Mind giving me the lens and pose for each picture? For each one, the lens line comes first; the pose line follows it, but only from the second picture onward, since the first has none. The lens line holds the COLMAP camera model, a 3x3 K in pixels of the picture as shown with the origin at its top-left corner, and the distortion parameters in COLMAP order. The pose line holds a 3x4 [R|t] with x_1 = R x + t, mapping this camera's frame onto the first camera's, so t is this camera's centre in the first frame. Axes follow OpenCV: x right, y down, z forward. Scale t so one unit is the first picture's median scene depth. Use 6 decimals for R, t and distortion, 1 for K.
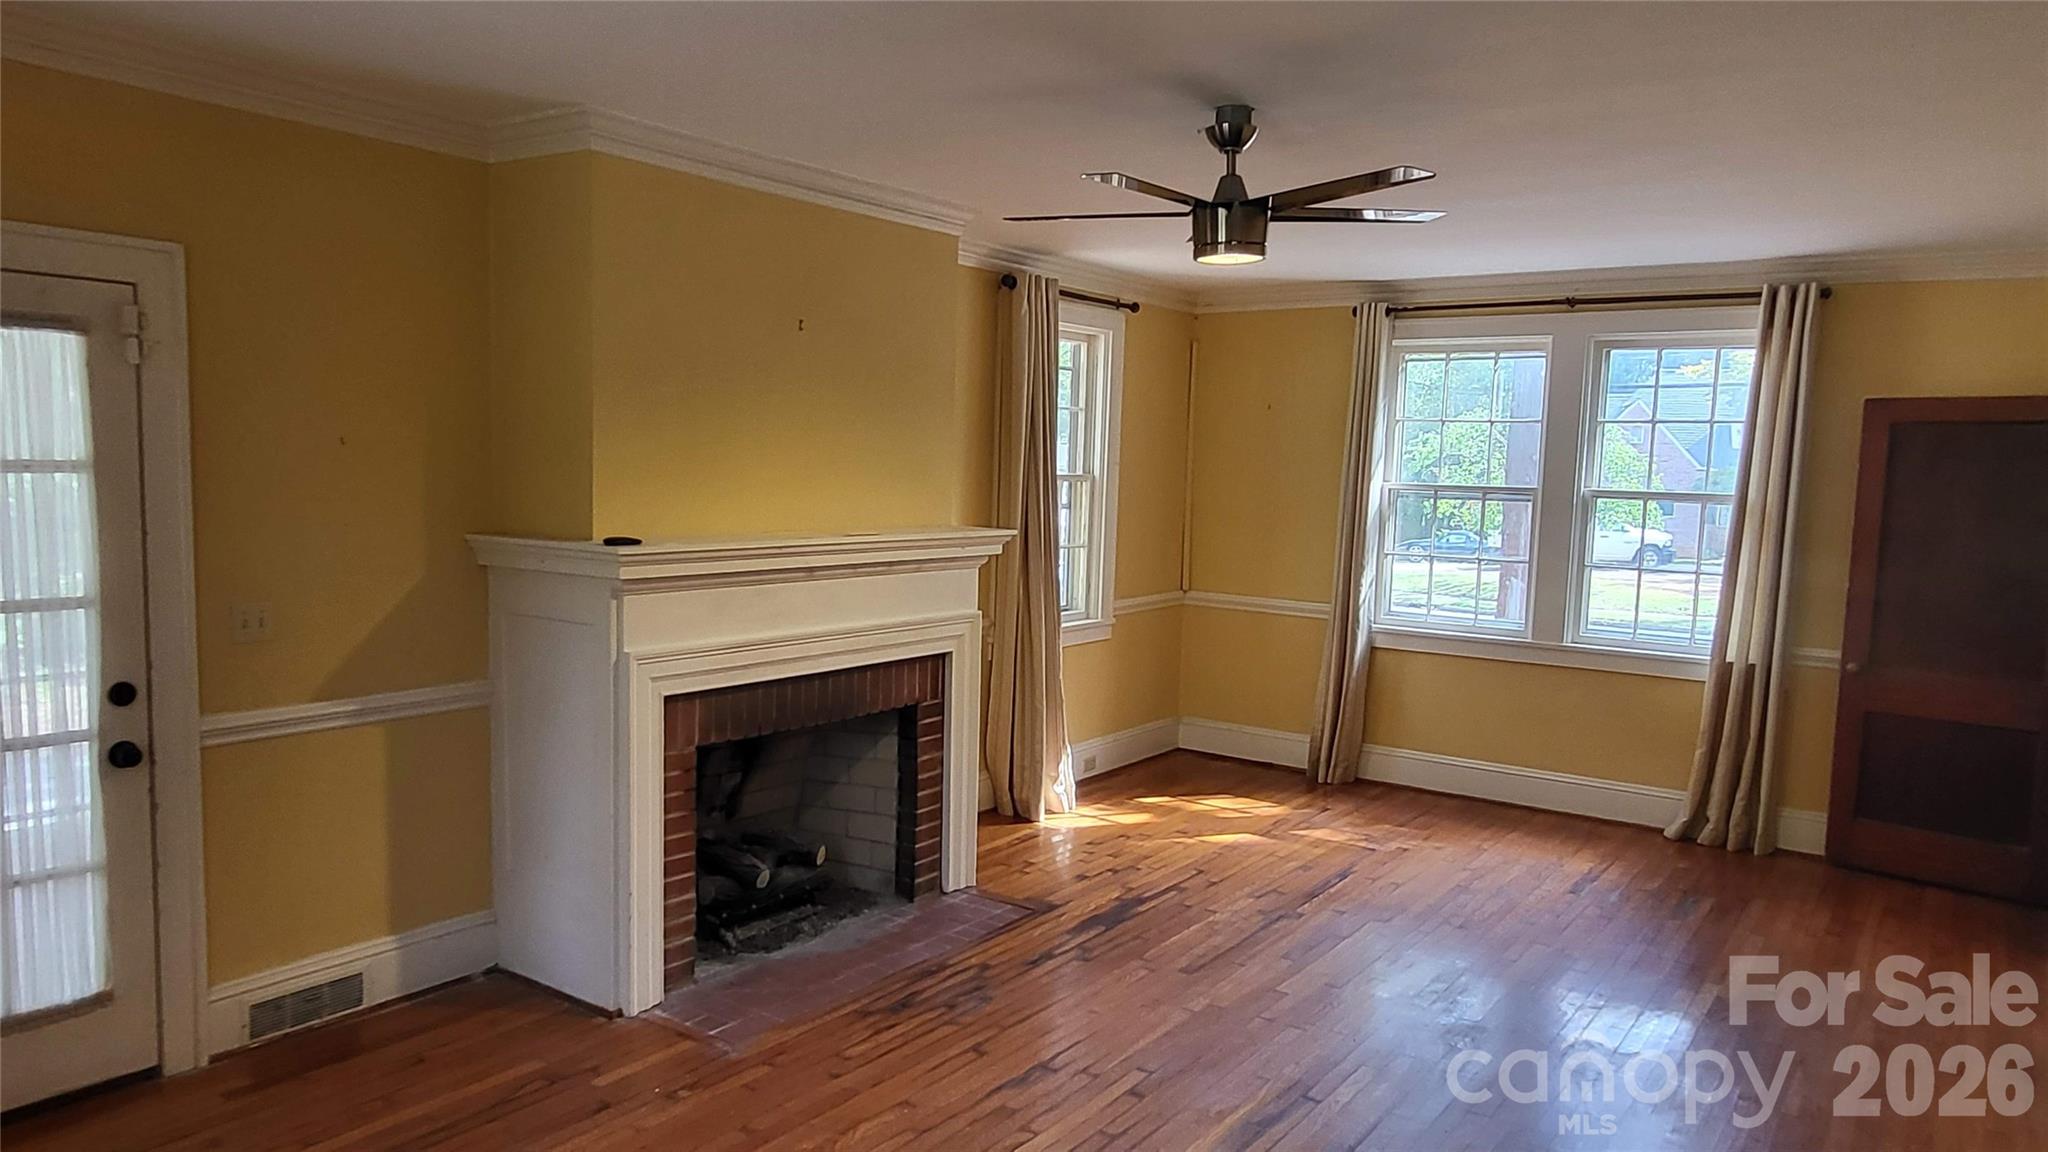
lens RADIAL K [[1375.5, 0, 1001.7], [0, 1375.5, 596.1], [0, 0, 1]] dist [0.002901, -0.000873]
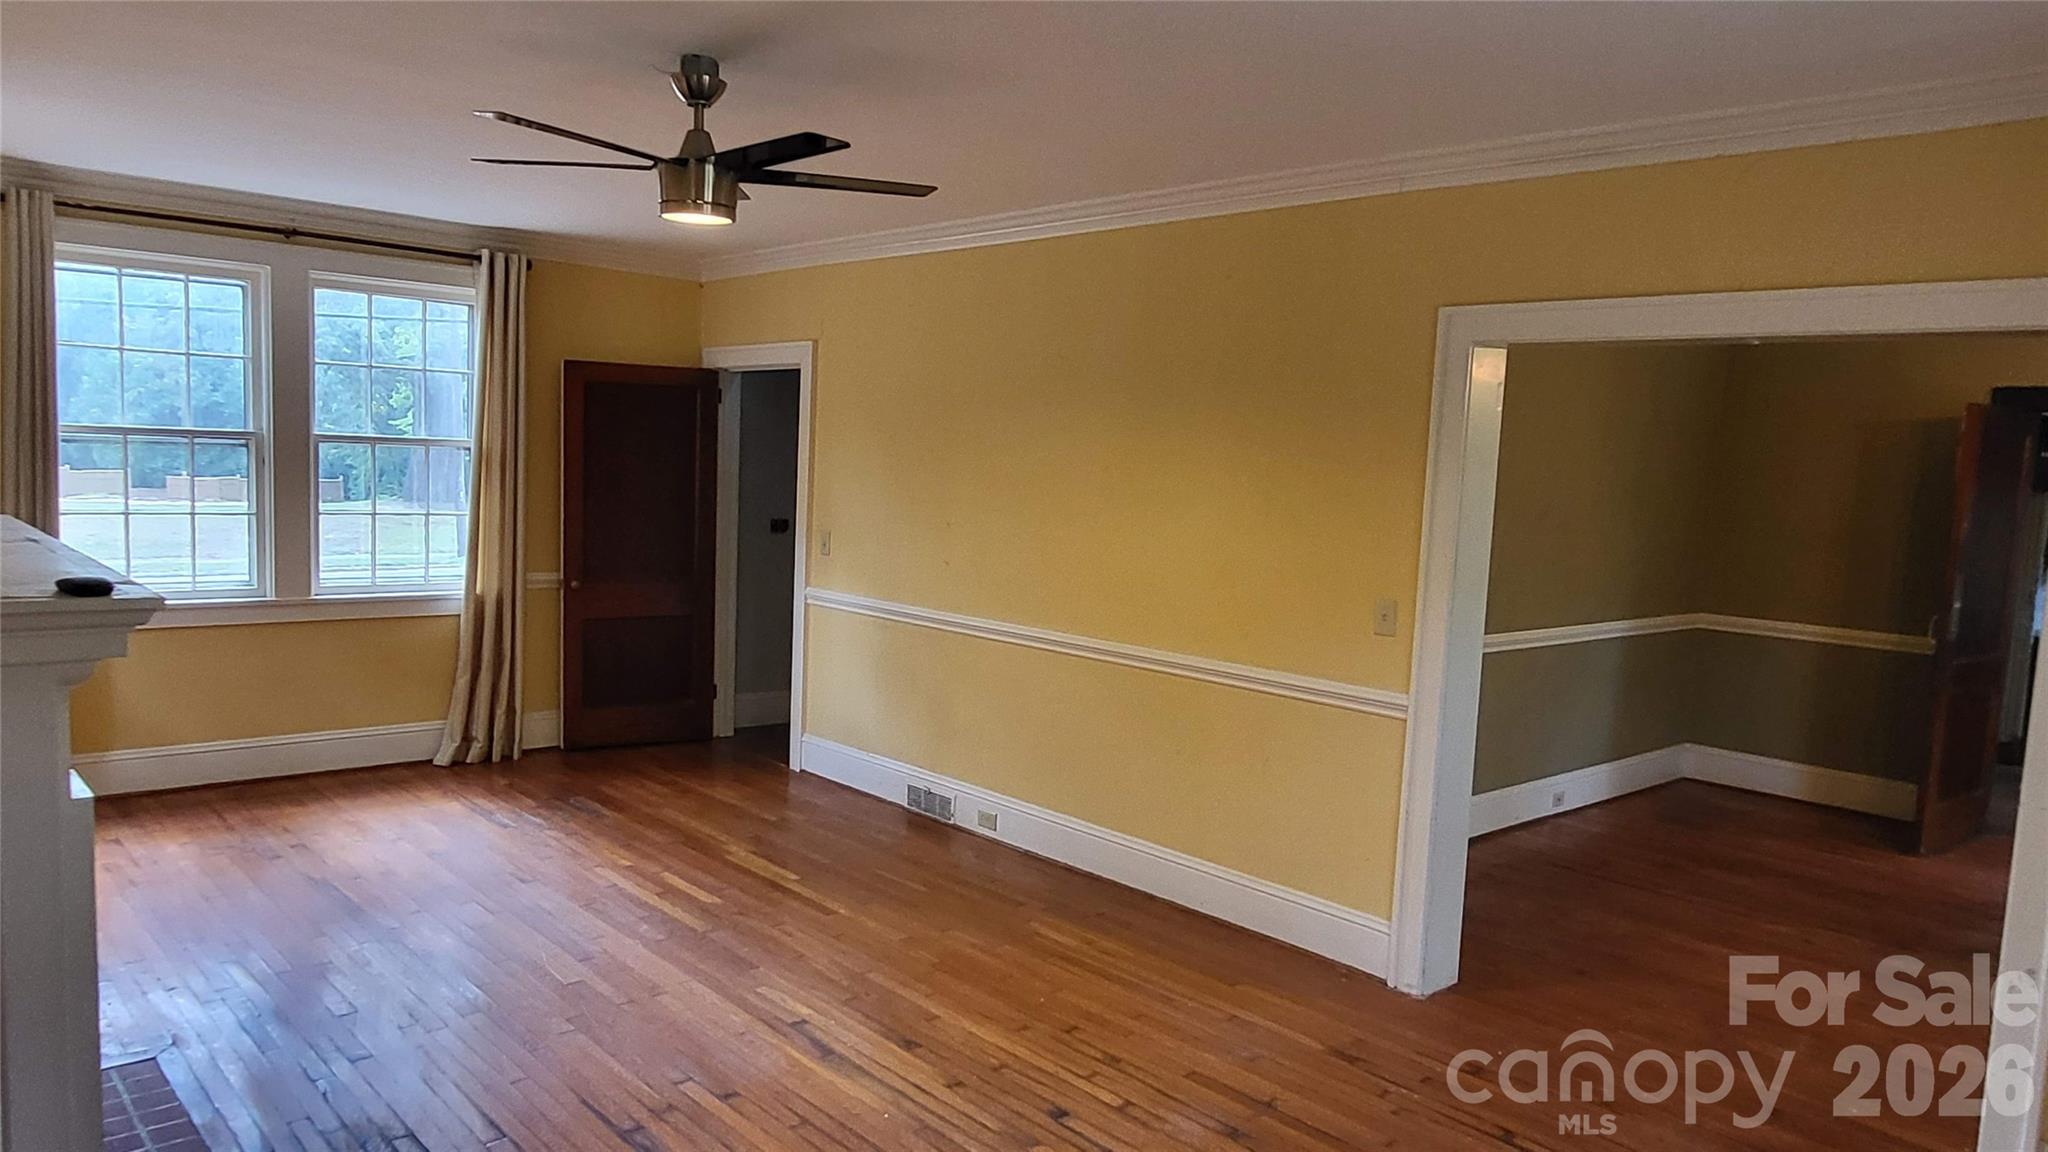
lens RADIAL K [[1375.5, 0, 1001.7], [0, 1375.5, 596.1], [0, 0, 1]] dist [0.002901, -0.000873]
pose [[0.213751, -0.120281, 0.969455, -0.461140], [0.059033, 0.992168, 0.110083, -0.047706], [-0.975103, 0.033699, 0.219178, 0.365563]]
